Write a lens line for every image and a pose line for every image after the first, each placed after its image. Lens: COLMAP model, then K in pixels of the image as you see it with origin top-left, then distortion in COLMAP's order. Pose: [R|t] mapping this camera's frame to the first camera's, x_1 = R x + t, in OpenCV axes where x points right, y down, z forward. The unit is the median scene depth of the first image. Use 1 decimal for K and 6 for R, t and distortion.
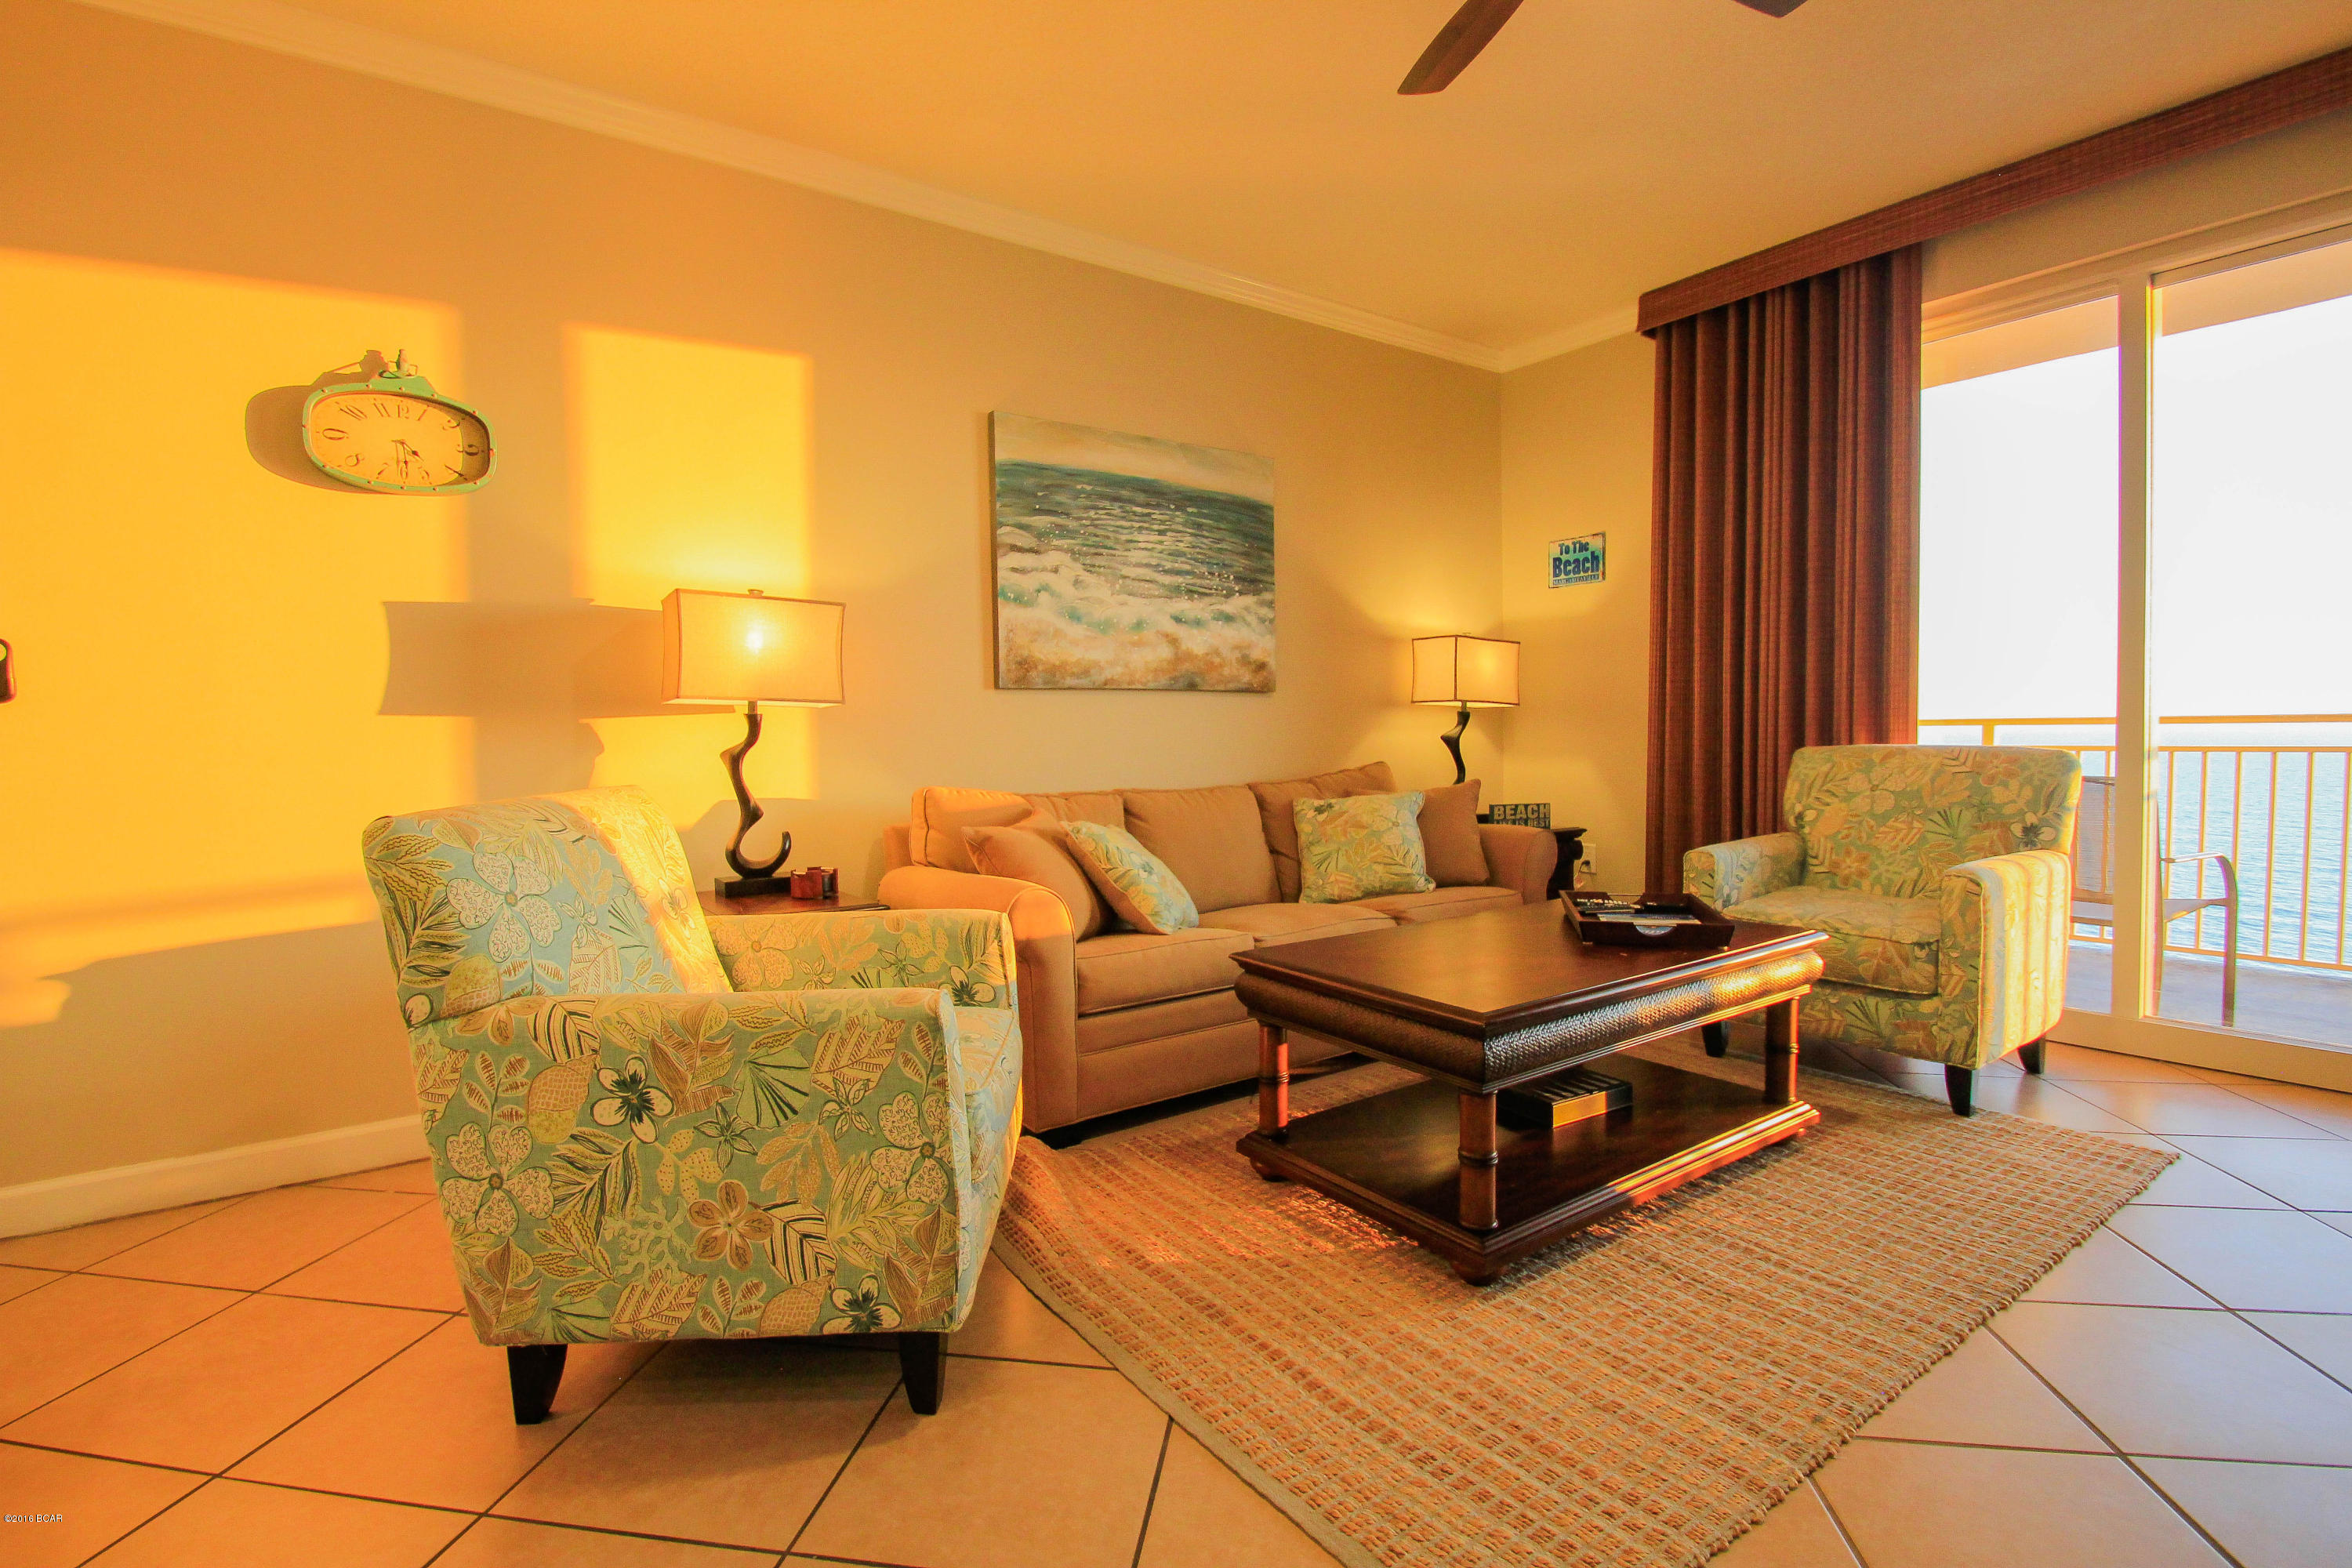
lens RADIAL K [[1105.5, 0, 1181.9], [0, 1105.5, 784.0], [0, 0, 1]] dist [0.002649, -0.006322]
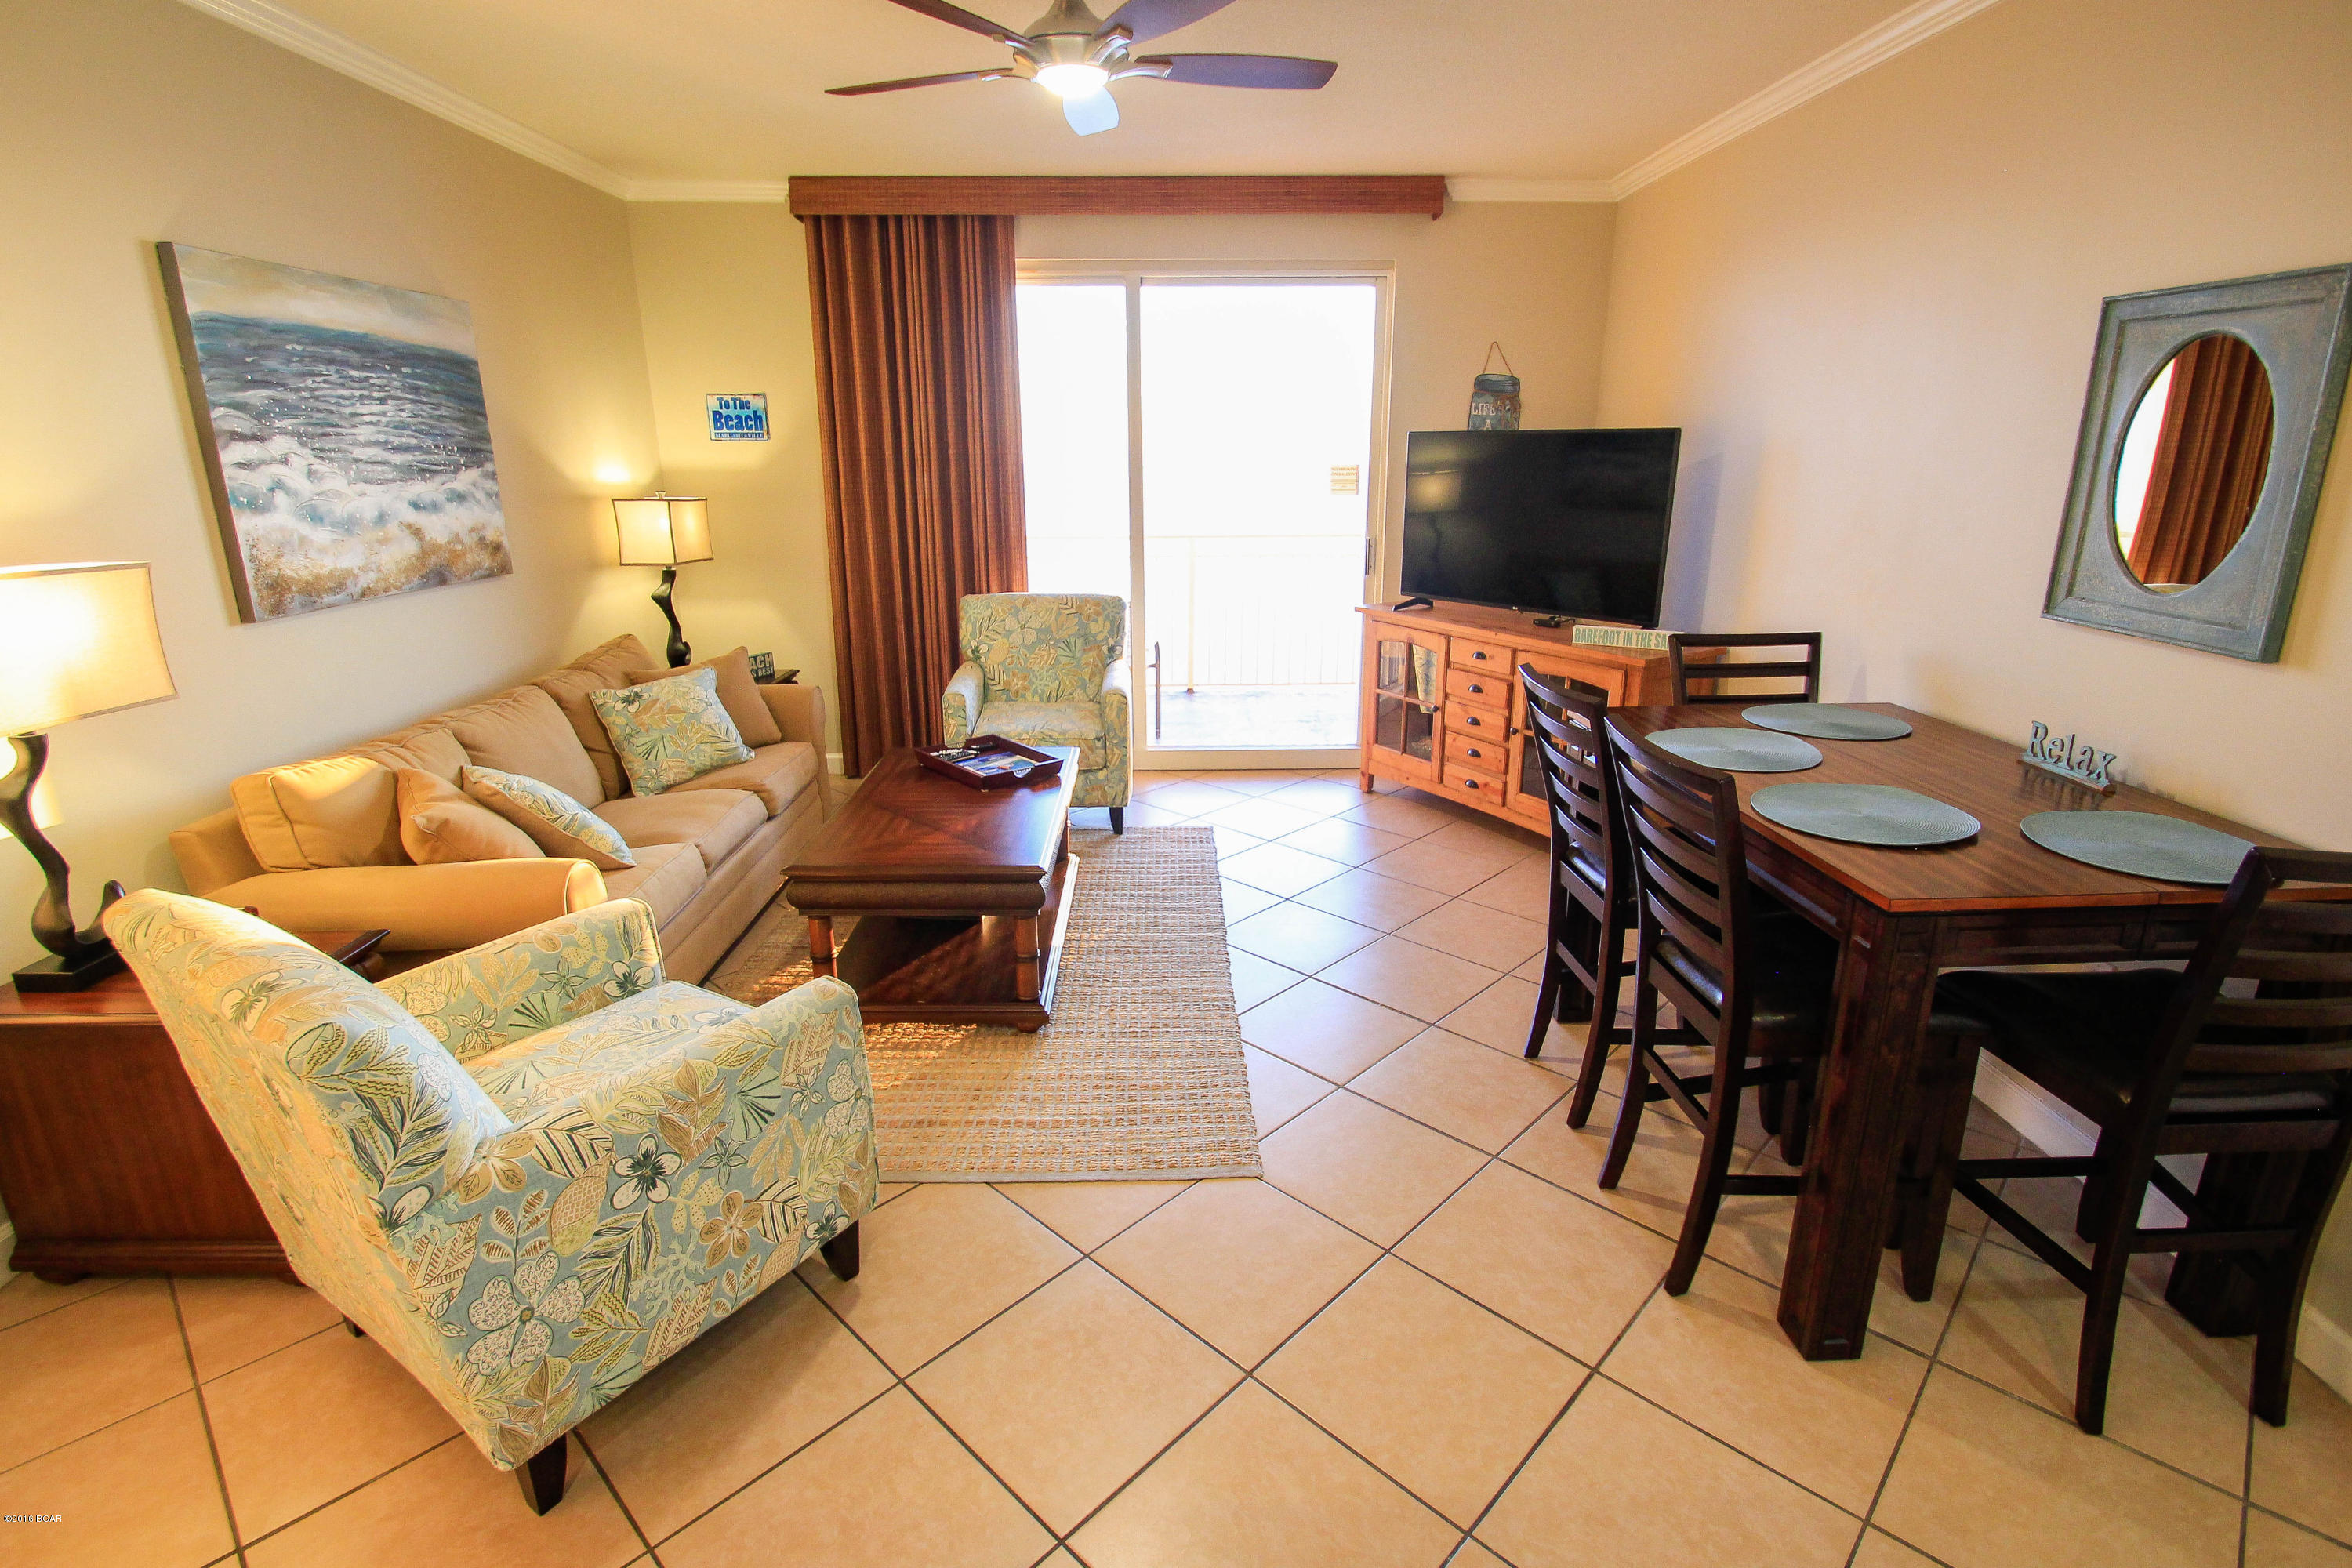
lens RADIAL K [[1105.5, 0, 1223.5], [0, 1105.5, 768.8], [0, 0, 1]] dist [0.002649, -0.006322]
pose [[0.538957, -0.212555, 0.815074, -0.438549], [0.020522, 0.970665, 0.239560, -0.153776], [-0.842083, -0.112385, 0.527508, -0.001713]]
